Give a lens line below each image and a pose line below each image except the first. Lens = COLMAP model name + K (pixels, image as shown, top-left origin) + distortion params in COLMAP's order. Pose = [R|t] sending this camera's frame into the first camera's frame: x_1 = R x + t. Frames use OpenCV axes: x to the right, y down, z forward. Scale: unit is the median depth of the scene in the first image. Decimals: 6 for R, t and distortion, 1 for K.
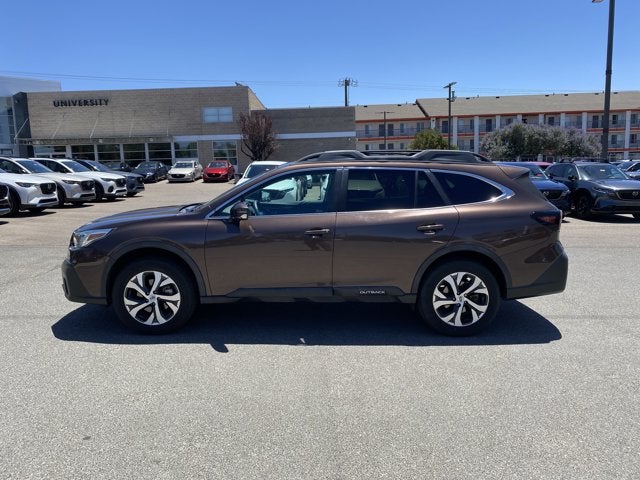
lens RADIAL K [[490.1, 0, 322.7], [0, 490.1, 241.0], [0, 0, 1]] dist [0.022039, -0.024373]
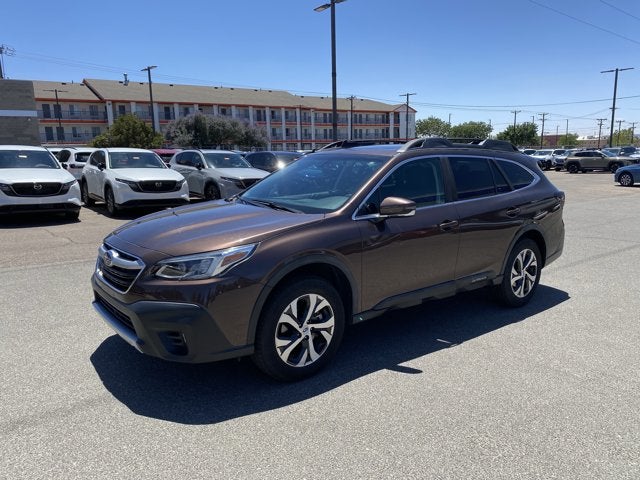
lens RADIAL K [[490.1, 0, 320.1], [0, 490.1, 240.3], [0, 0, 1]] dist [0.022039, -0.024373]
pose [[0.783687, -0.101143, 0.612867, -0.773676], [0.087291, 0.994796, 0.052552, -0.057329], [-0.614992, 0.012313, 0.788437, 0.396177]]
